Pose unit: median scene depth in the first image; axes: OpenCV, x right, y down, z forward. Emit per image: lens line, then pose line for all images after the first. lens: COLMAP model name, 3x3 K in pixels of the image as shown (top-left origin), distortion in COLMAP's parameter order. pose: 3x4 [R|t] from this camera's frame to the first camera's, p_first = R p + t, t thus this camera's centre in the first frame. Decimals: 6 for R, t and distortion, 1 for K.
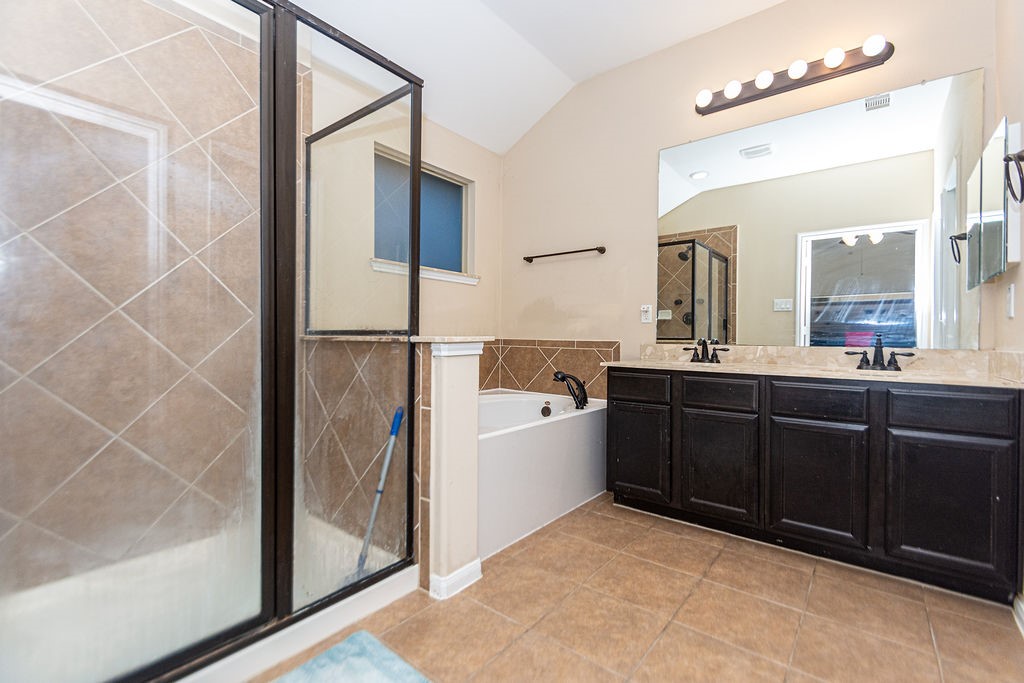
lens RADIAL K [[445.6, 0, 512.2], [0, 445.6, 345.3], [0, 0, 1]] dist [-0.002823, -0.000750]
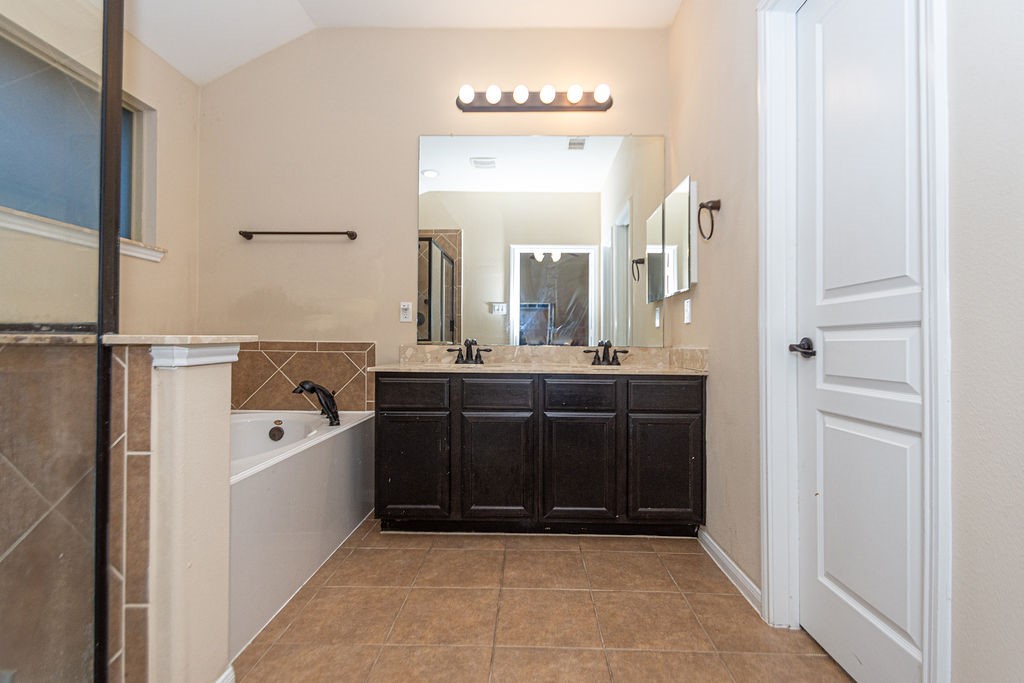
lens RADIAL K [[468.2, 0, 503.0], [0, 468.2, 341.1], [0, 0, 1]] dist [0.001063, -0.000716]
pose [[0.790314, -0.002302, 0.612697, -0.173393], [0.010434, 0.999898, -0.009703, -0.000298], [-0.612613, 0.014061, 0.790258, 0.174428]]
